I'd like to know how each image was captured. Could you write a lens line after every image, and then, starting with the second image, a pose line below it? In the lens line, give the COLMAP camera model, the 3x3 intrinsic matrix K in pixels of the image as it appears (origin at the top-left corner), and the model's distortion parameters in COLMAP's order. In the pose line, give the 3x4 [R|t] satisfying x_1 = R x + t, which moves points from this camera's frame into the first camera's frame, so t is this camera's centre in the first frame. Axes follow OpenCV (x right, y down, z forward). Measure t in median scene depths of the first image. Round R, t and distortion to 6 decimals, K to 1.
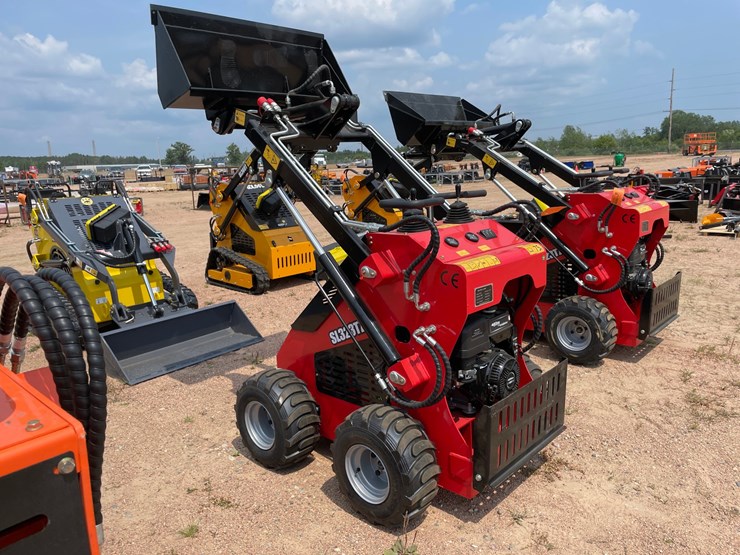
lens RADIAL K [[570.2, 0, 373.5], [0, 570.2, 280.1], [0, 0, 1]] dist [0.086478, -0.104787]
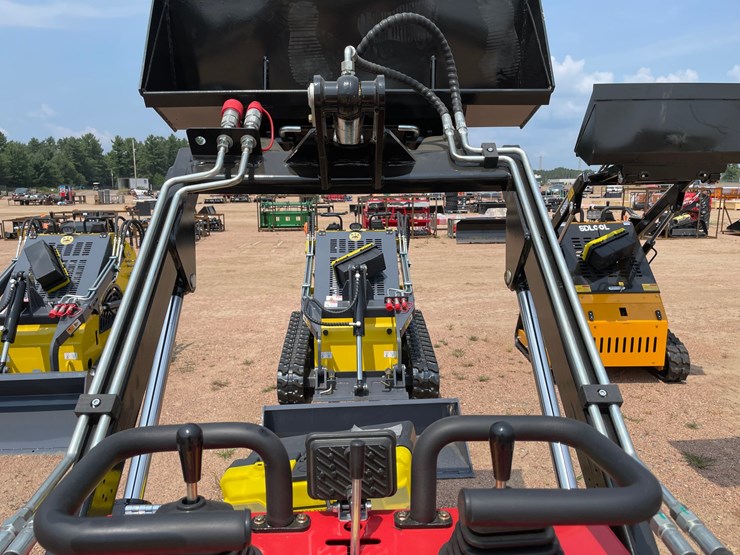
lens RADIAL K [[570.2, 0, 373.5], [0, 570.2, 280.1], [0, 0, 1]] dist [0.086478, -0.104787]
pose [[0.699281, 0.150117, -0.698907, 0.113653], [-0.164166, 0.985294, 0.047375, -0.095060], [0.695741, 0.081608, 0.713642, 0.334372]]
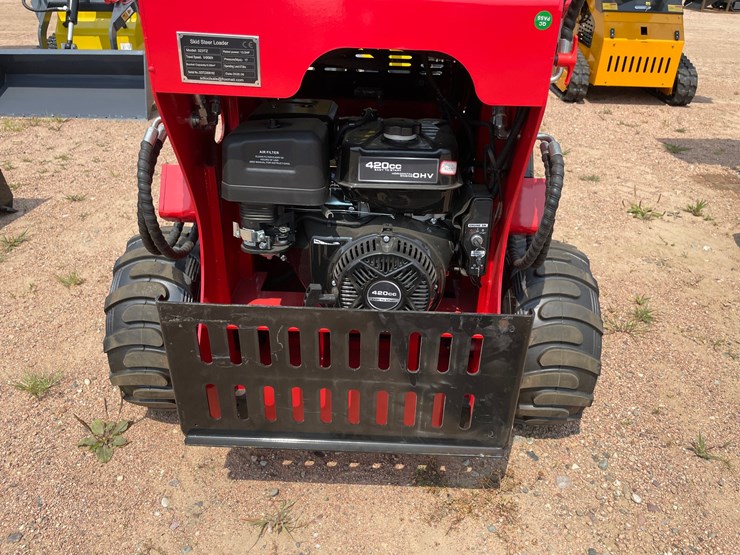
lens RADIAL K [[576.4, 0, 380.1], [0, 576.4, 264.9], [0, 0, 1]] dist [0.083638, -0.119456]
pose [[0.655599, 0.408340, -0.635176, 0.209545], [-0.212615, 0.906962, 0.363614, -0.006215], [0.724558, -0.103337, 0.681423, 0.275608]]
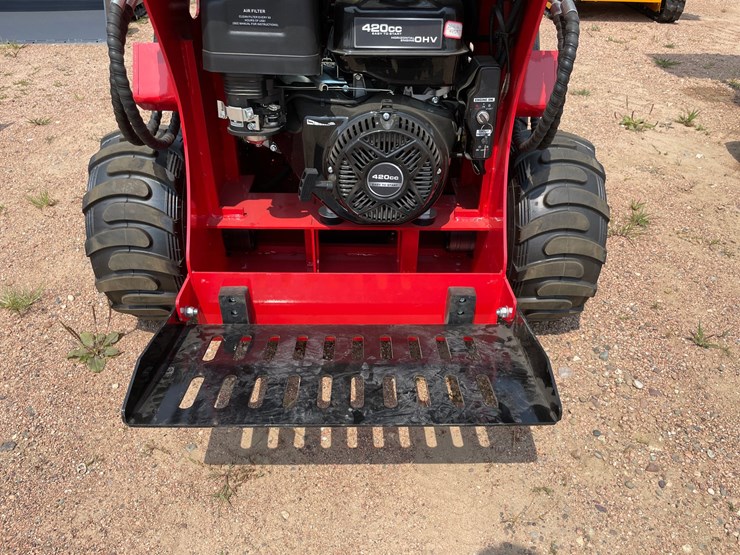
lens RADIAL K [[574.8, 0, 383.3], [0, 574.8, 281.0], [0, 0, 1]] dist [0.089692, -0.127922]
pose [[0.693228, 0.456762, -0.557497, 0.207175], [-0.201755, 0.865591, 0.458310, 0.017045], [0.691903, -0.205236, 0.692206, 0.274749]]
